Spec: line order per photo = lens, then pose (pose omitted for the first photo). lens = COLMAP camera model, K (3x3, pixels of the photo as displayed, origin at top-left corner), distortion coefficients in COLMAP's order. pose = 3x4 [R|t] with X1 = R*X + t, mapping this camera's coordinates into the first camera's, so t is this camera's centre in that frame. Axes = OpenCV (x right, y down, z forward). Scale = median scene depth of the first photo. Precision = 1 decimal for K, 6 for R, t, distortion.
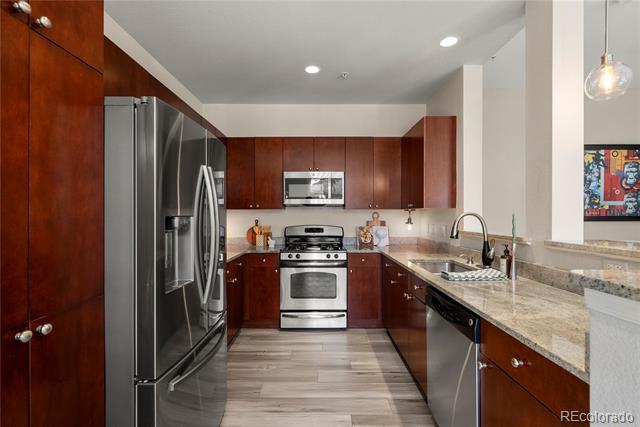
lens RADIAL K [[305.6, 0, 320.2], [0, 305.6, 215.4], [0, 0, 1]] dist [0.000104, 0.000884]
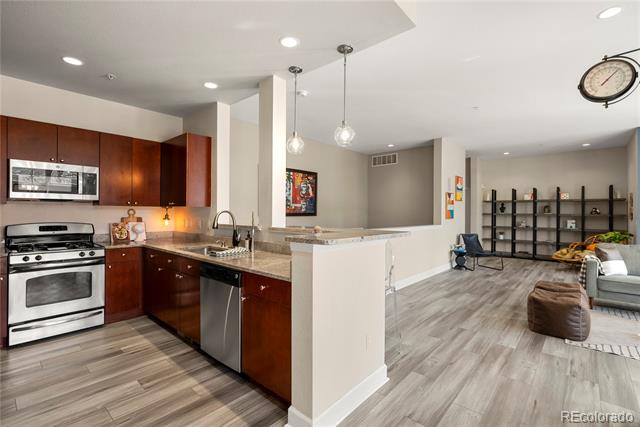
lens RADIAL K [[295.7, 0, 320.0], [0, 295.7, 213.5], [0, 0, 1]] dist [-0.000471, -0.000160]
pose [[0.661861, 0.001165, 0.749625, -0.174494], [-0.005330, 0.999981, 0.003151, -0.001343], [-0.749607, -0.006081, 0.661855, -0.173103]]
